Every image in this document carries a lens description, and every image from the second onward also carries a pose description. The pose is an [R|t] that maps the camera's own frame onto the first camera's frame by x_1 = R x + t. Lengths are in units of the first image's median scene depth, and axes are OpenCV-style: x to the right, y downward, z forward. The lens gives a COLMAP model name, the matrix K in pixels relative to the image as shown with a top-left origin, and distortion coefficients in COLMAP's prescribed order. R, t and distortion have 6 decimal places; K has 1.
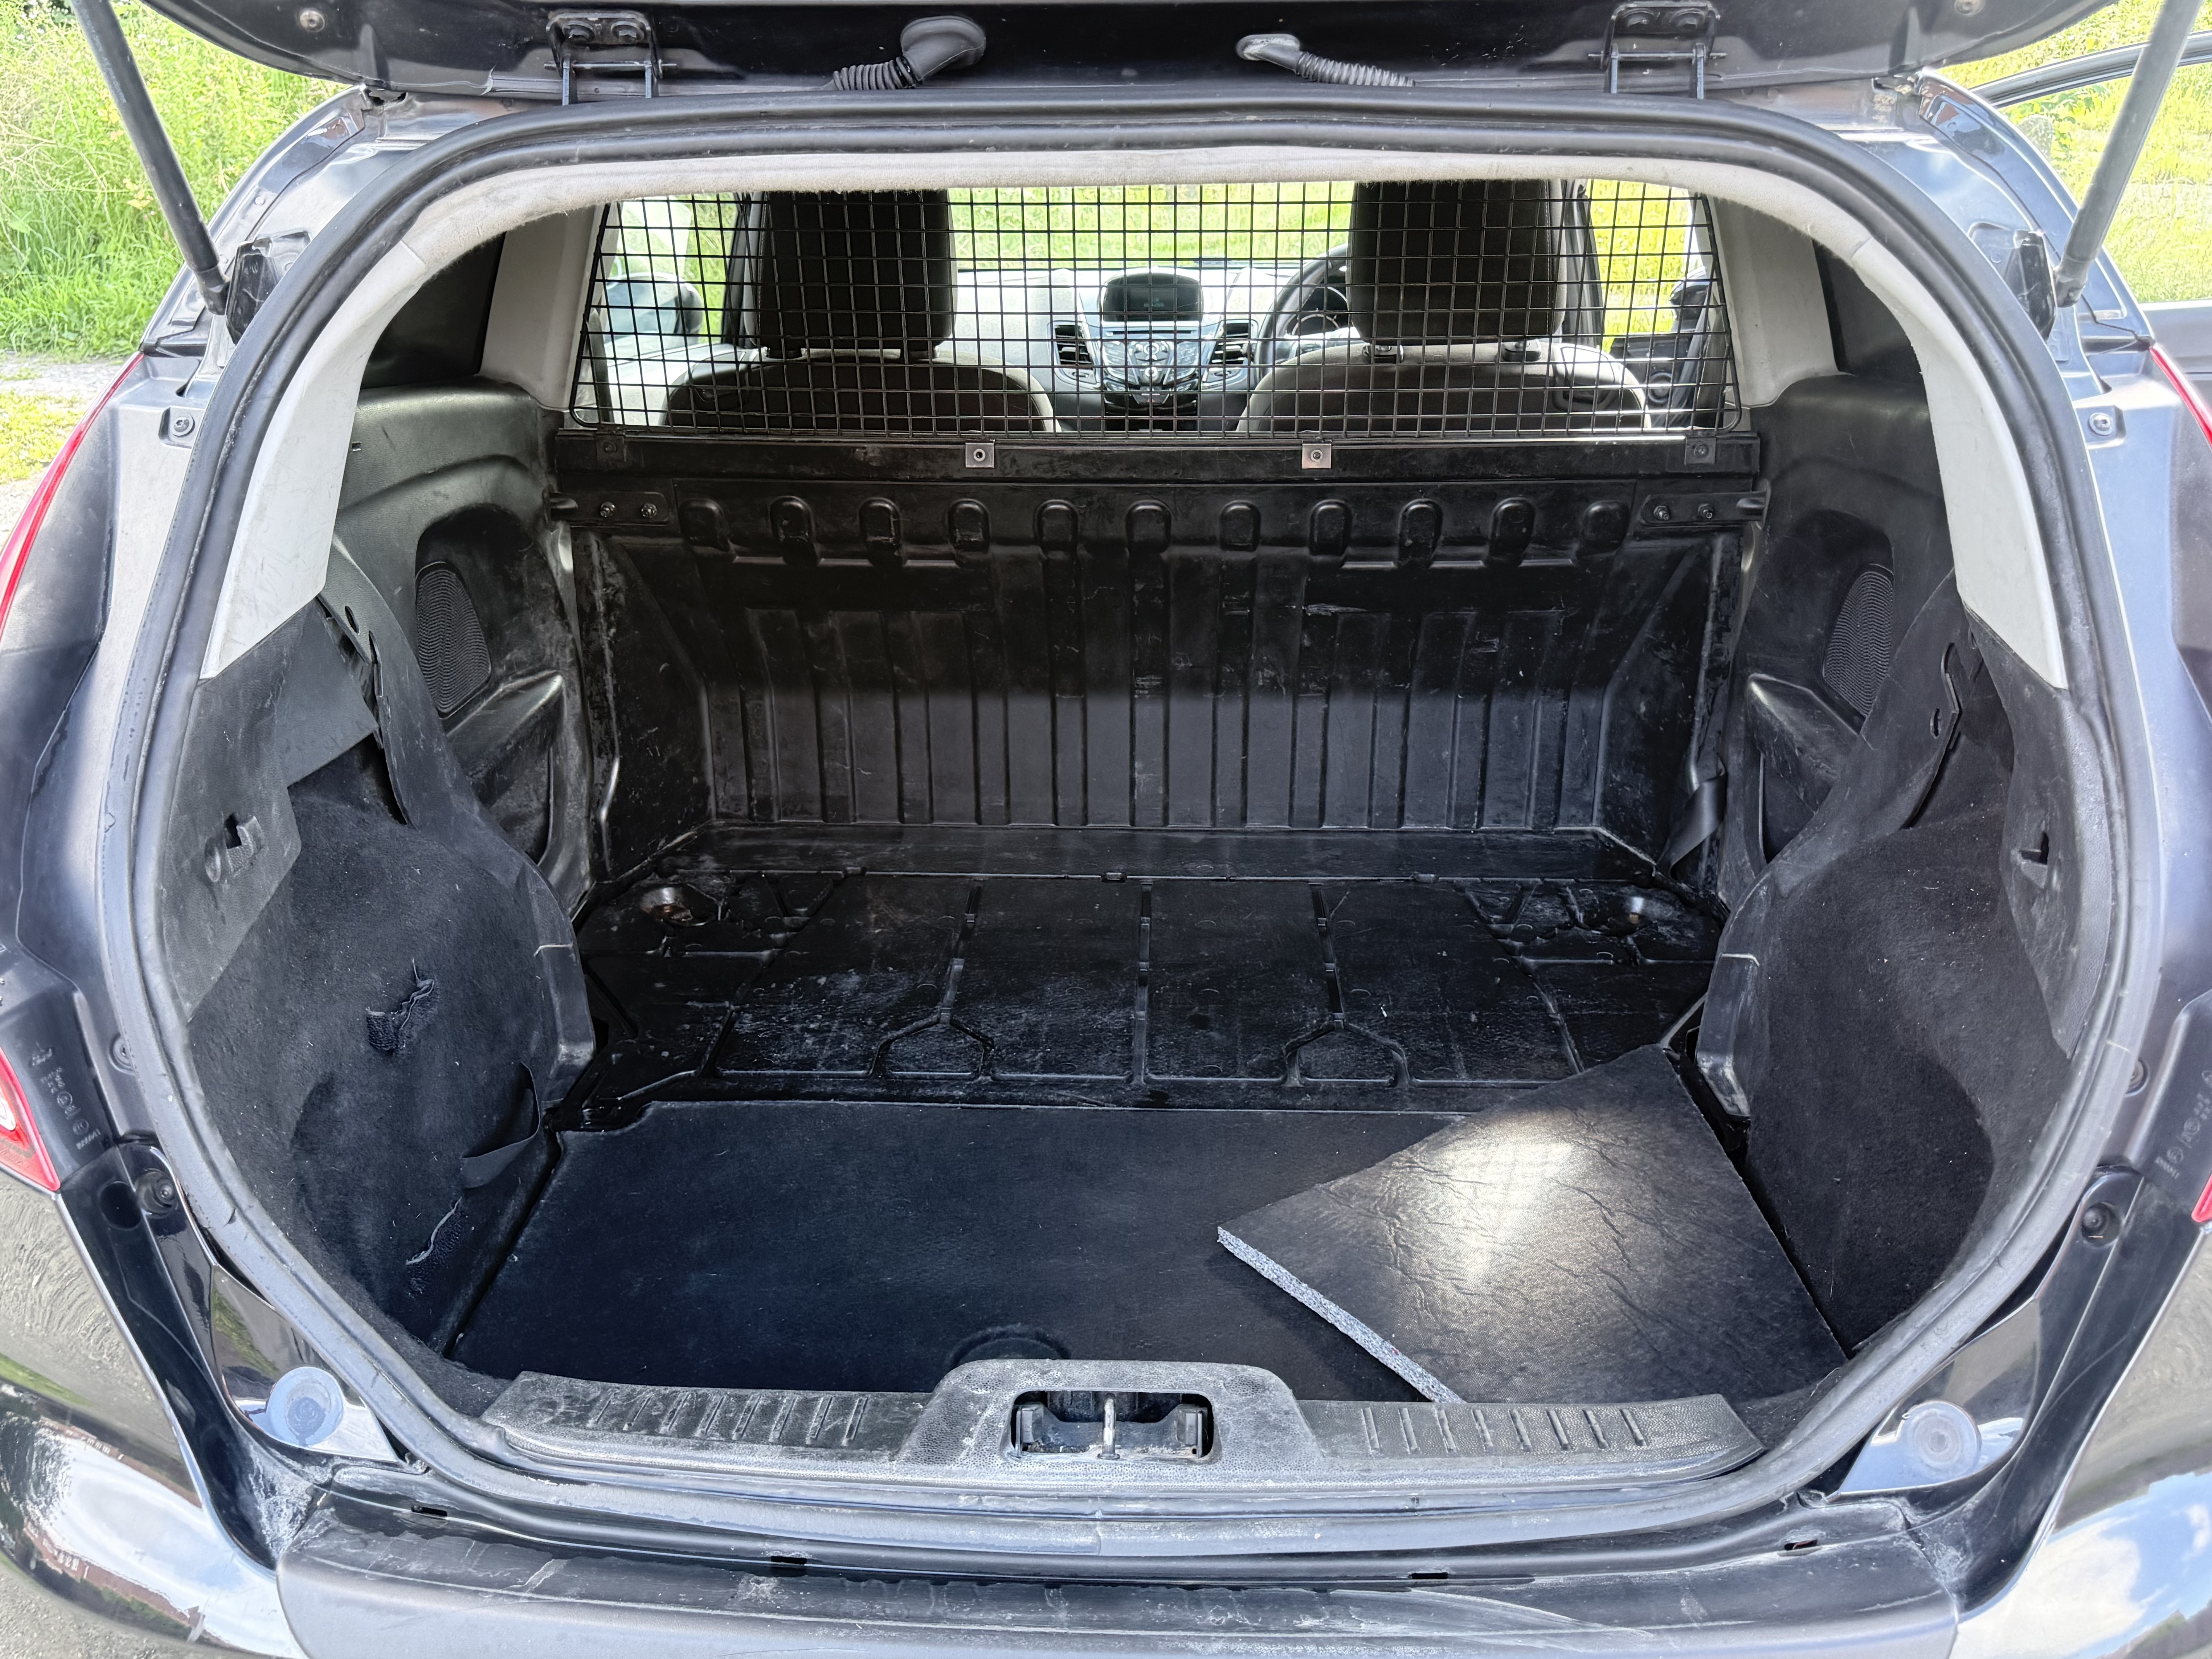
lens RADIAL K [[1905.3, 0, 1090.3], [0, 1905.3, 830.0], [0, 0, 1]] dist [0.077055, -0.128414]
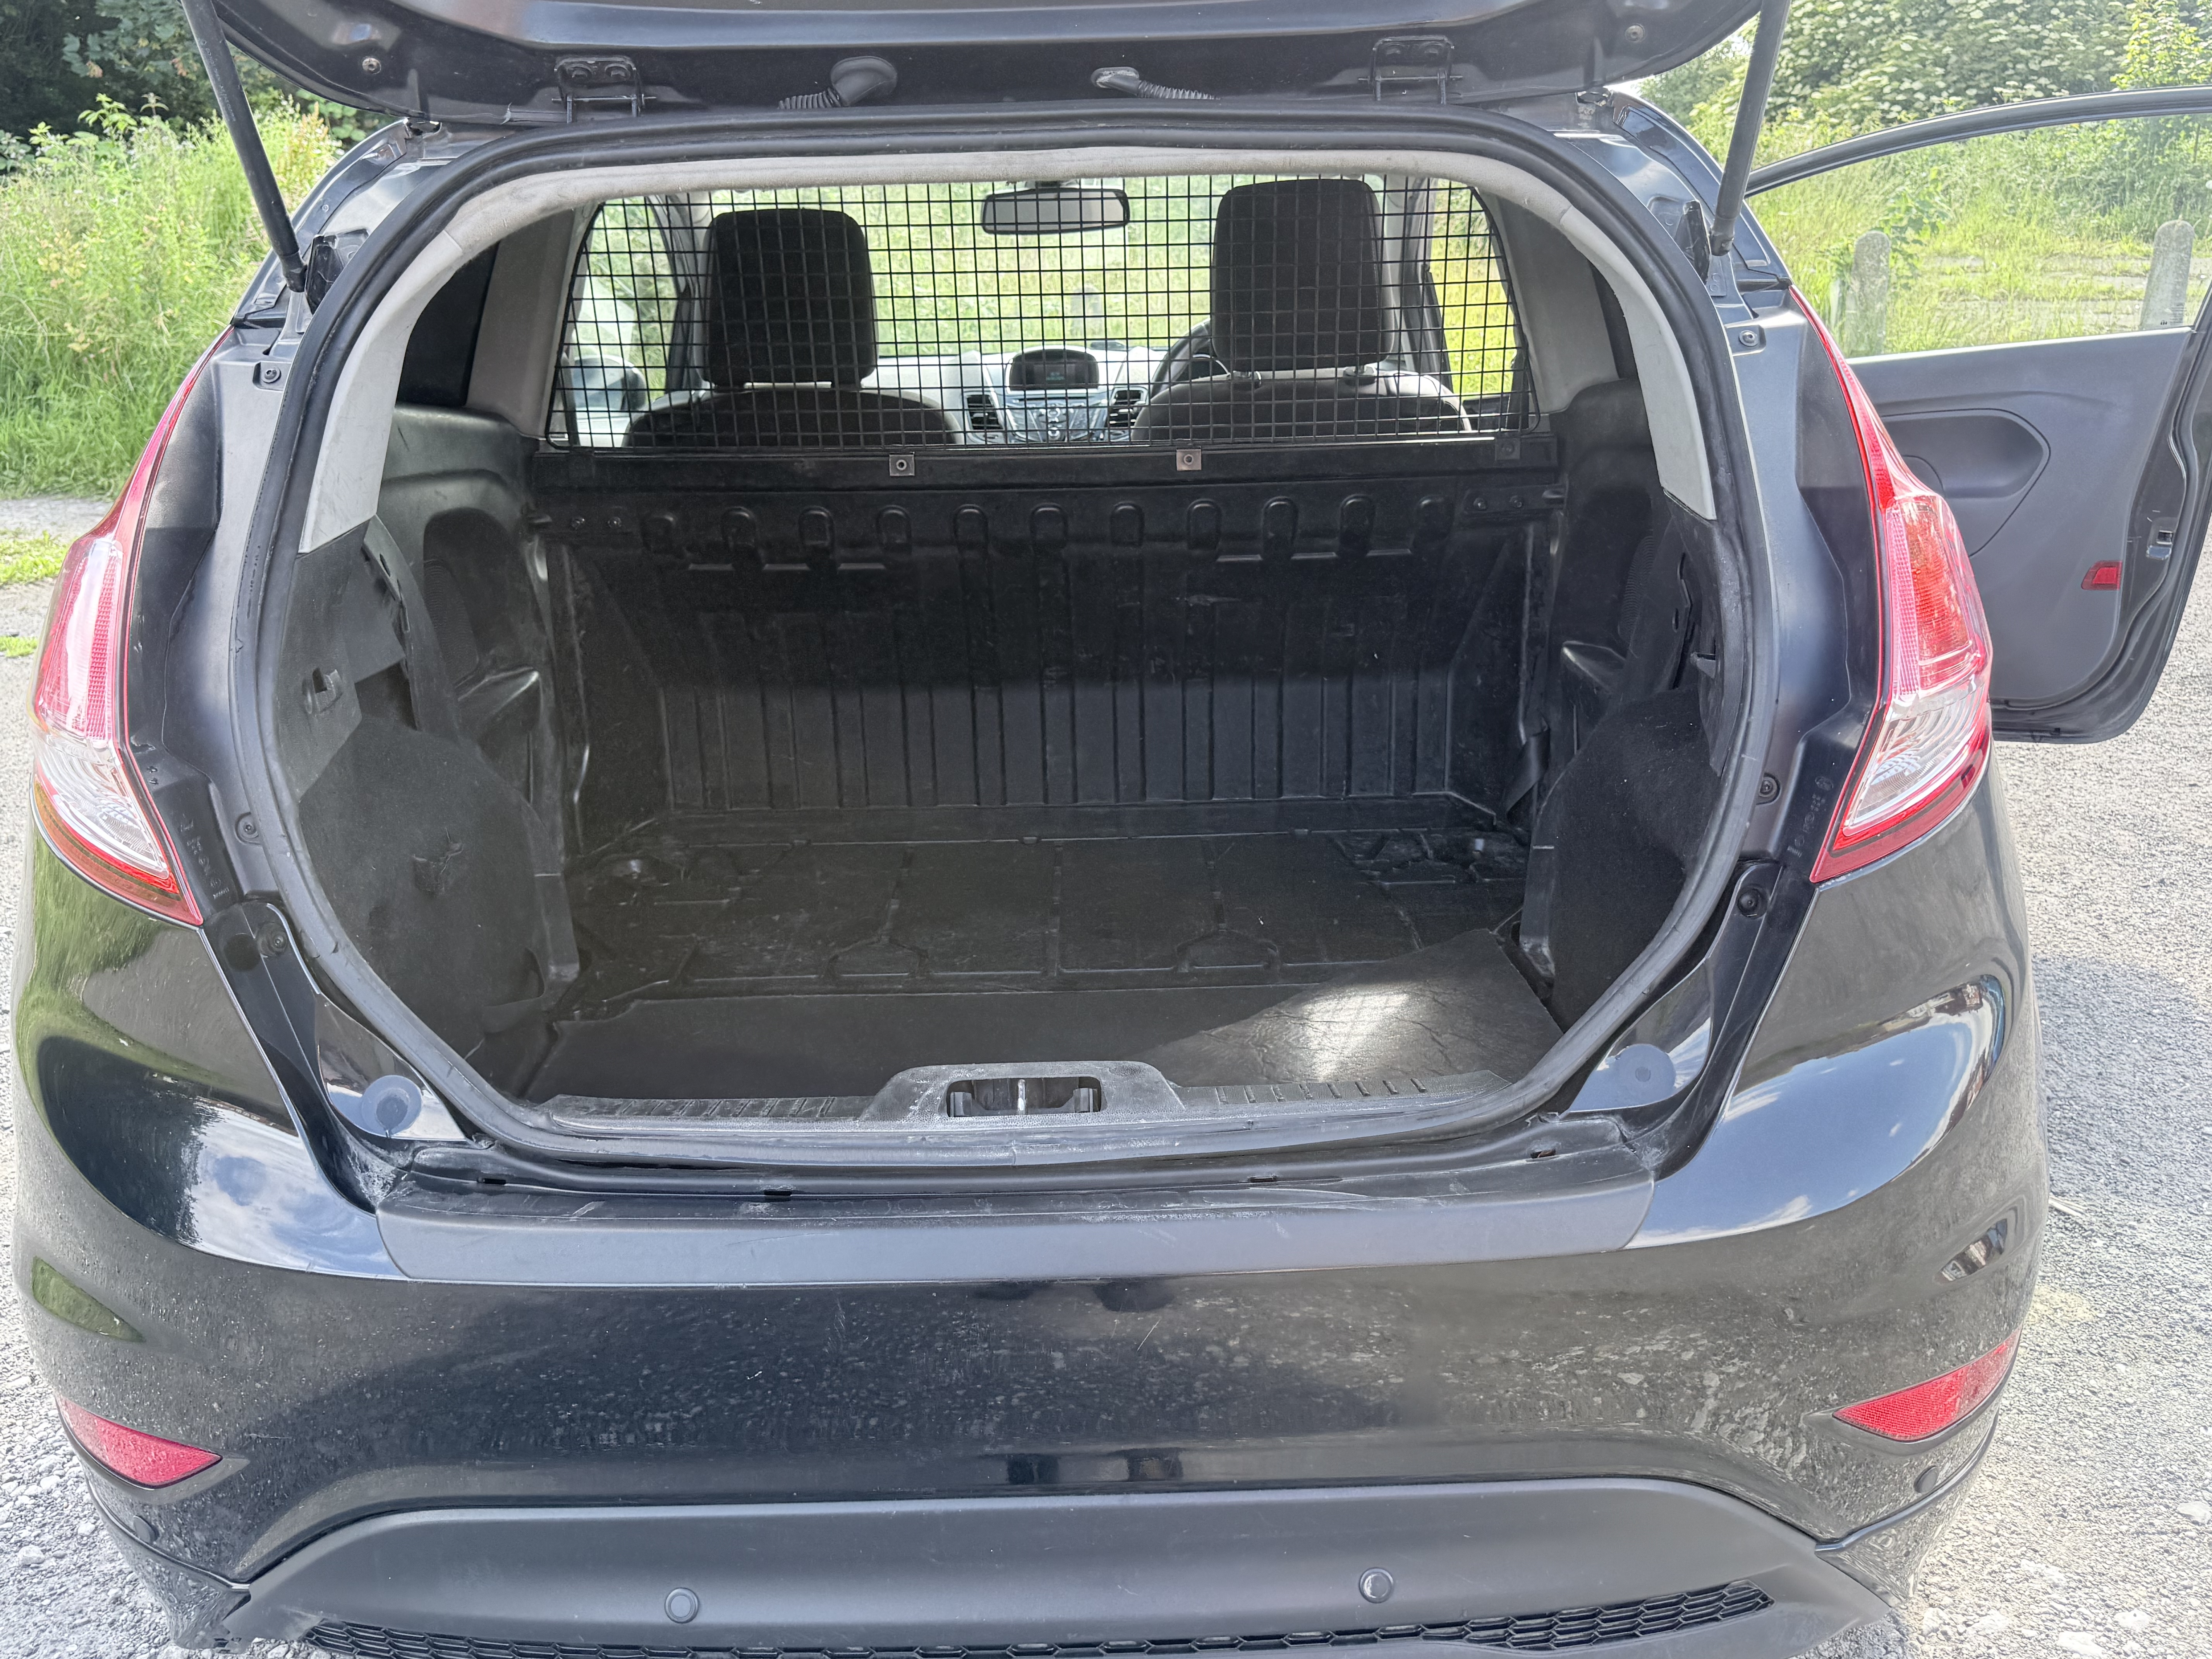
lens RADIAL K [[1905.3, 0, 1100.2], [0, 1905.3, 847.6], [0, 0, 1]] dist [0.077055, -0.128414]
pose [[0.998672, -0.029122, 0.042498, 0.008326], [0.031804, 0.997453, -0.063849, 0.141027], [-0.040530, 0.065116, 0.997054, -0.189623]]
